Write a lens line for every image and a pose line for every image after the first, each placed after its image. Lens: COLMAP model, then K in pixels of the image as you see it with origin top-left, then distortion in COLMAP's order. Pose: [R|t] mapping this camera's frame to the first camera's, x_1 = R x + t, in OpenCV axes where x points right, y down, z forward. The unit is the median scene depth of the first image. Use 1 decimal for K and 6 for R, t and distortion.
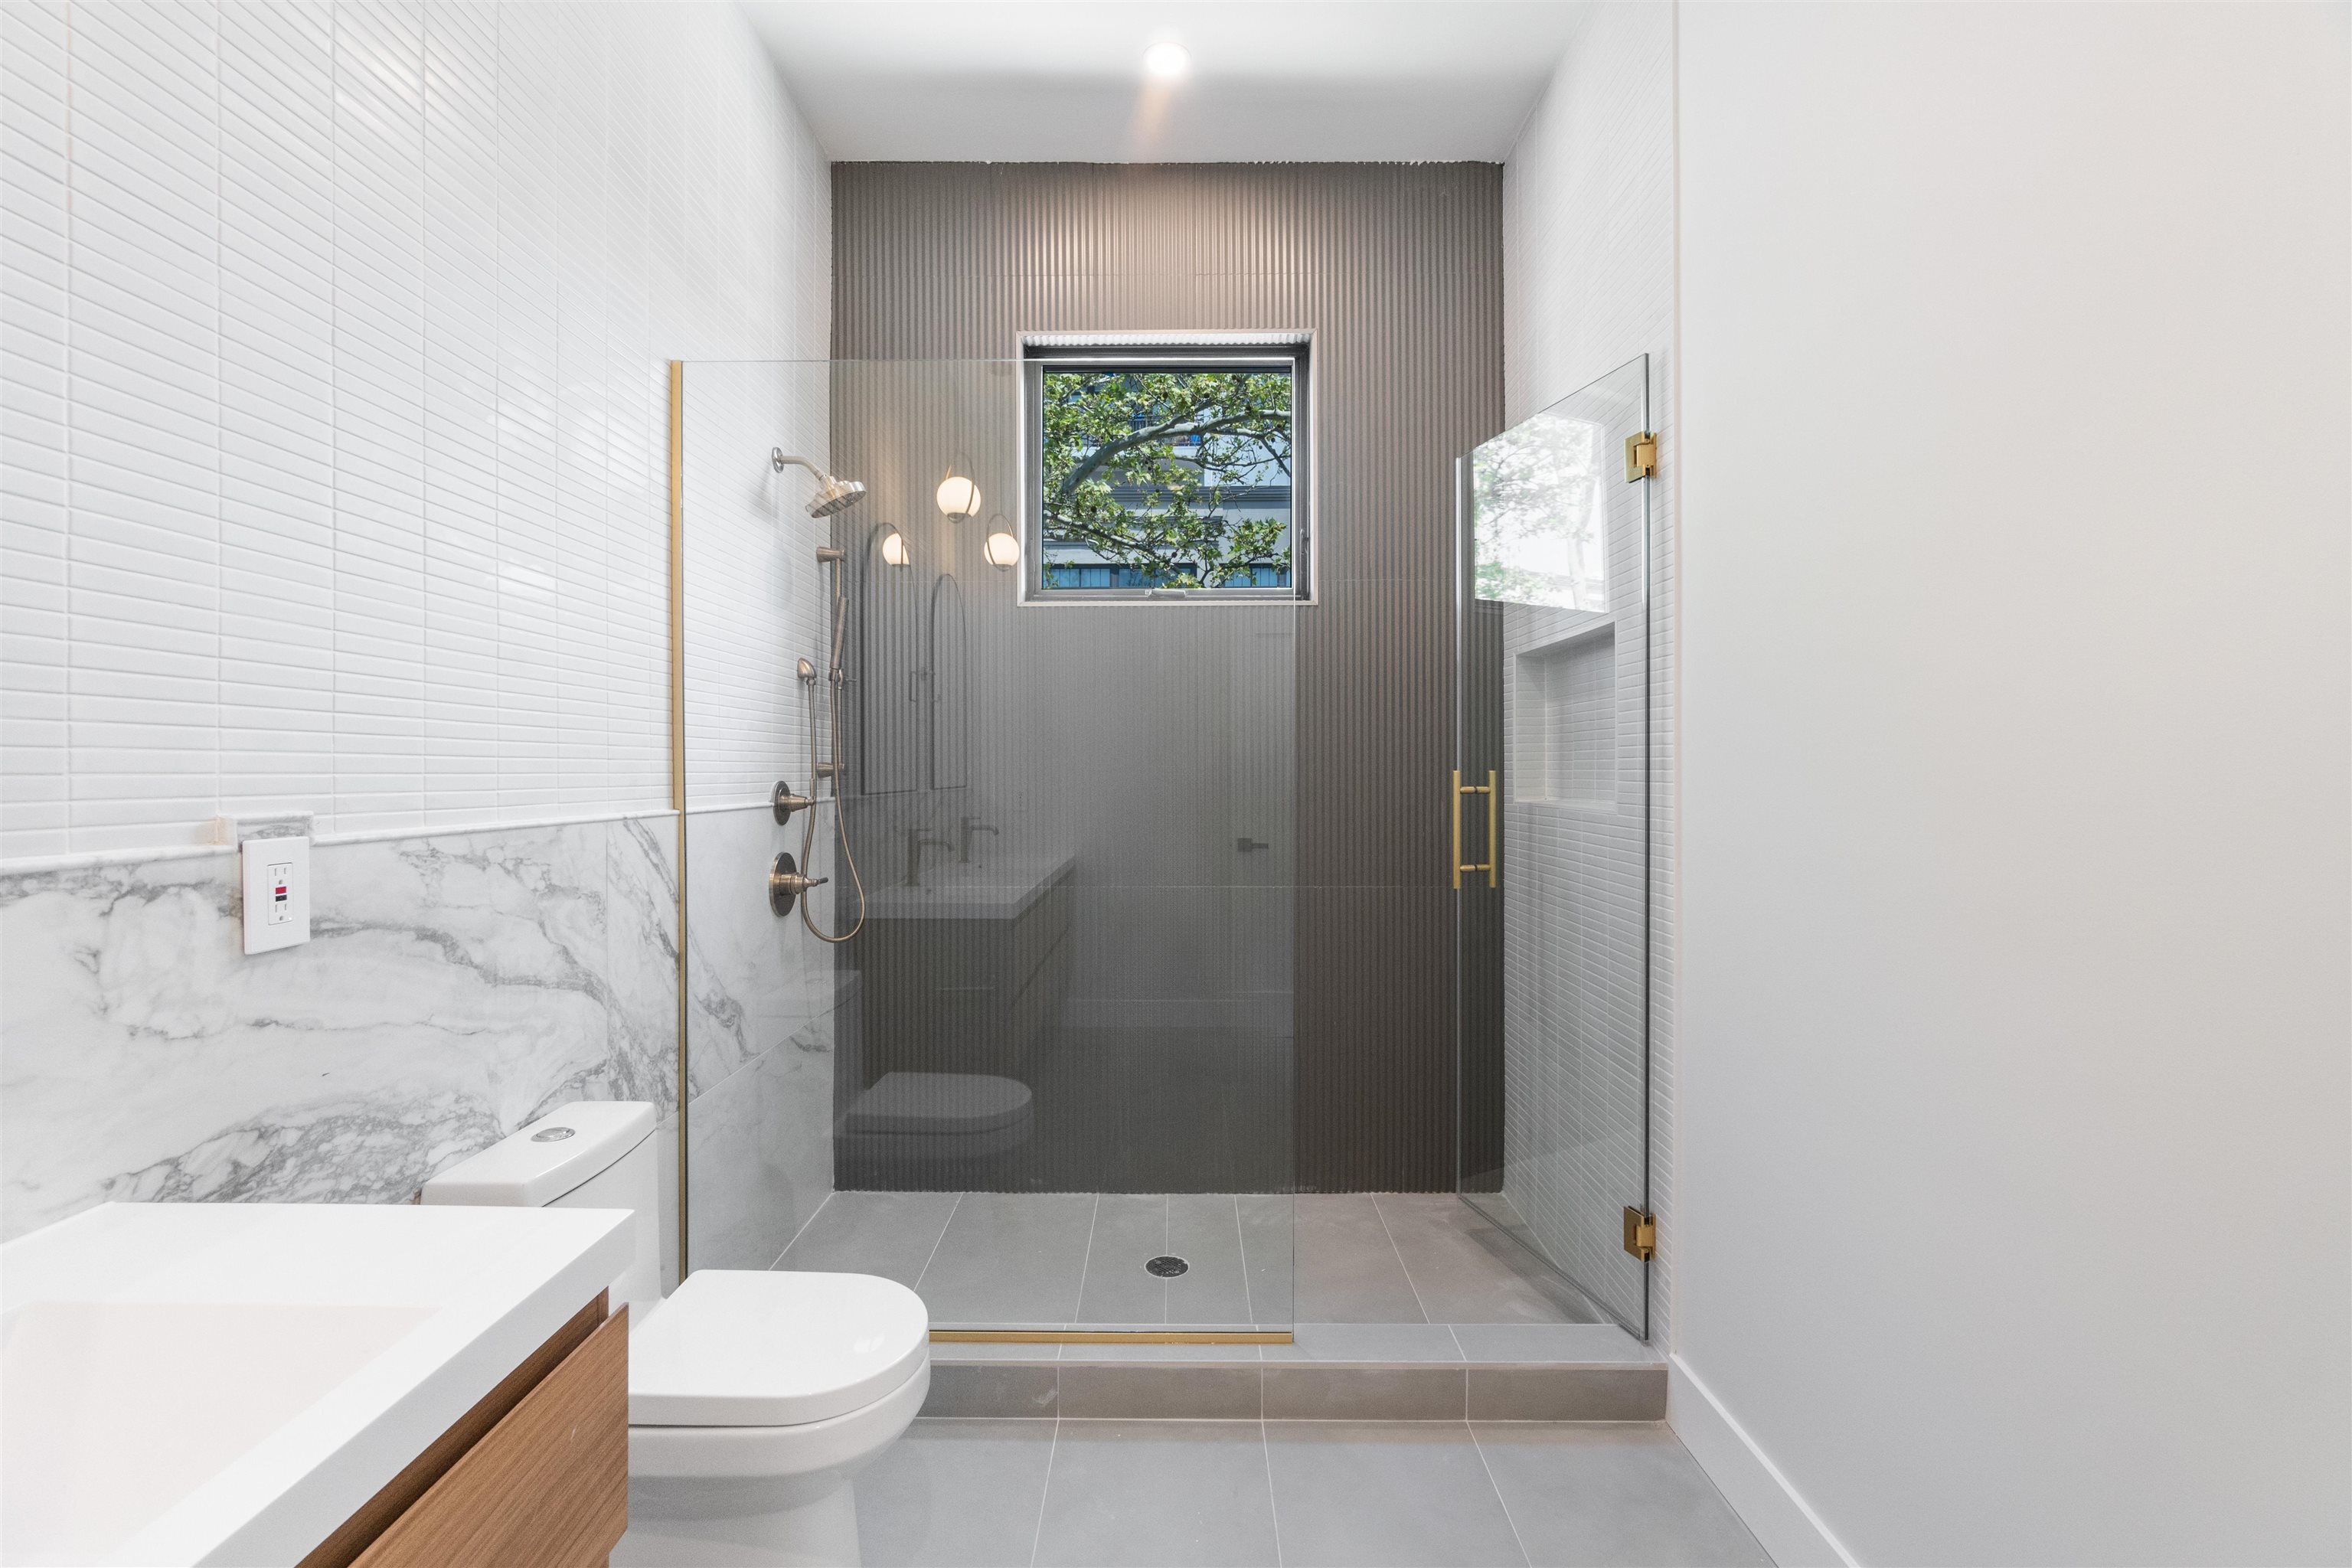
lens RADIAL K [[1027.5, 0, 1194.5], [0, 1027.5, 774.0], [0, 0, 1]] dist [-0.004094, 0.000149]
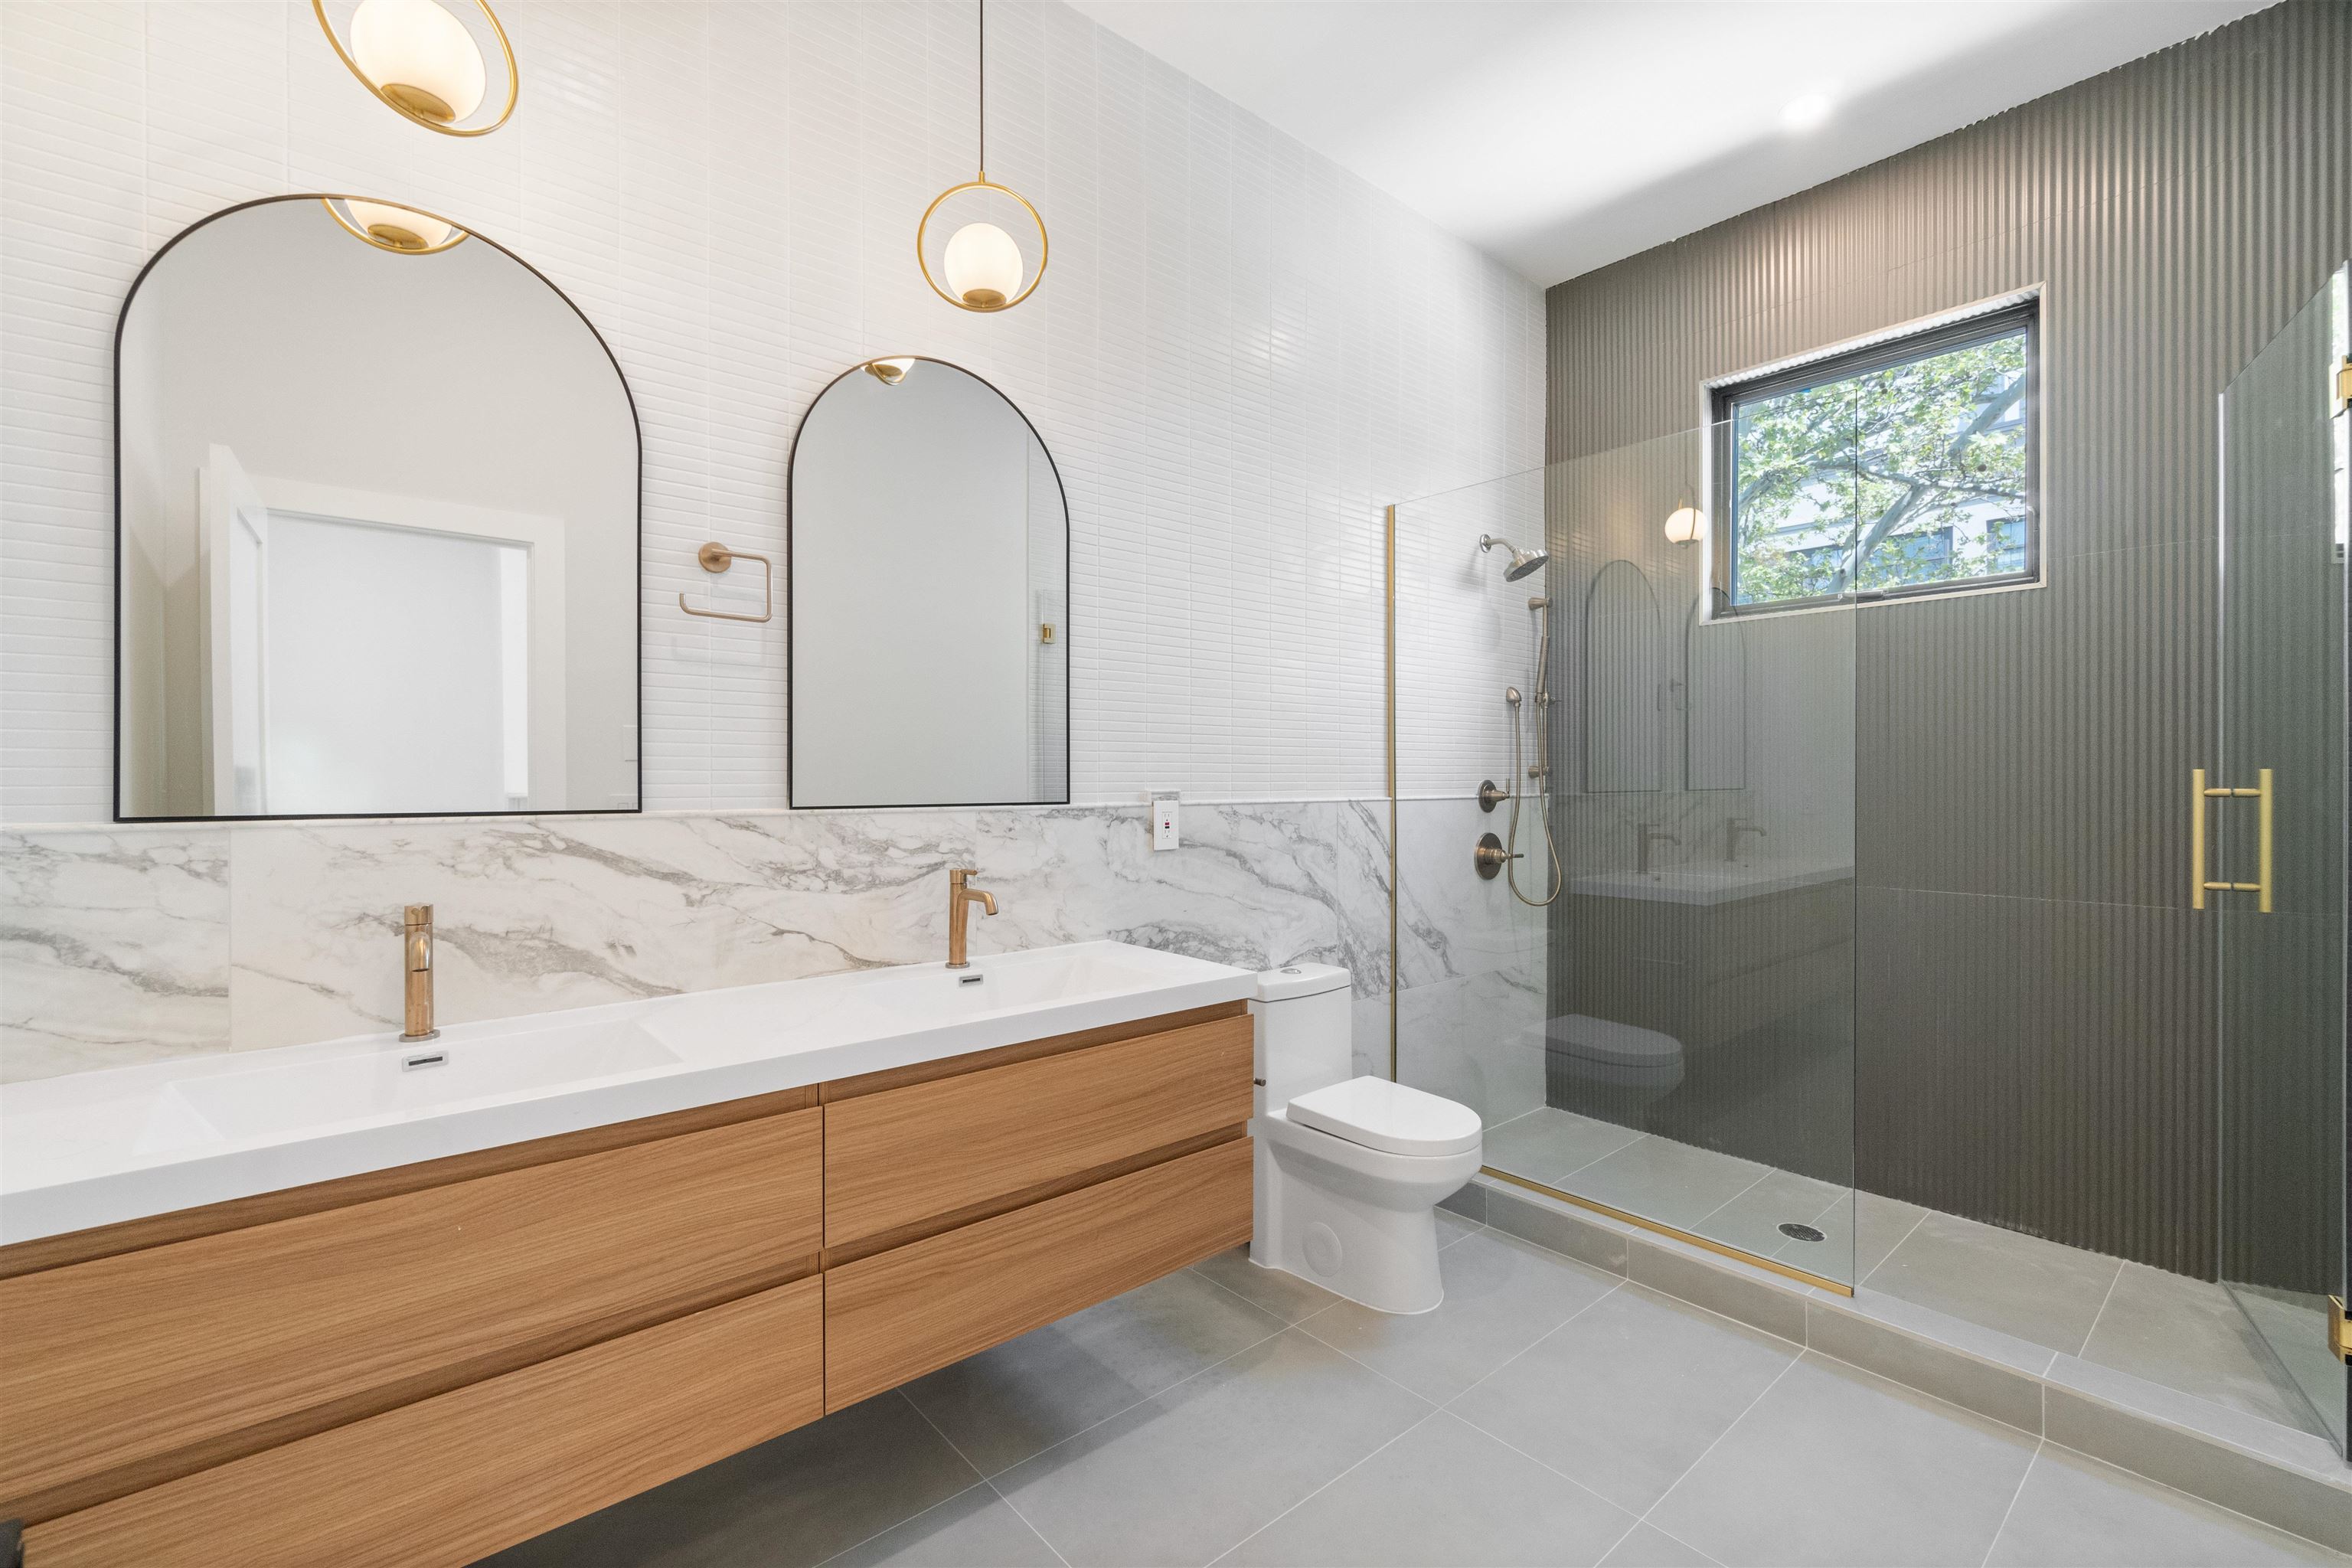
lens RADIAL K [[1027.5, 0, 1164.9], [0, 1027.5, 782.0], [0, 0, 1]] dist [-0.004094, 0.000149]
pose [[0.645054, 0.003596, -0.764128, 0.467565], [-0.001805, 0.999993, 0.003182, 0.007976], [0.764135, -0.000673, 0.645056, -0.259870]]
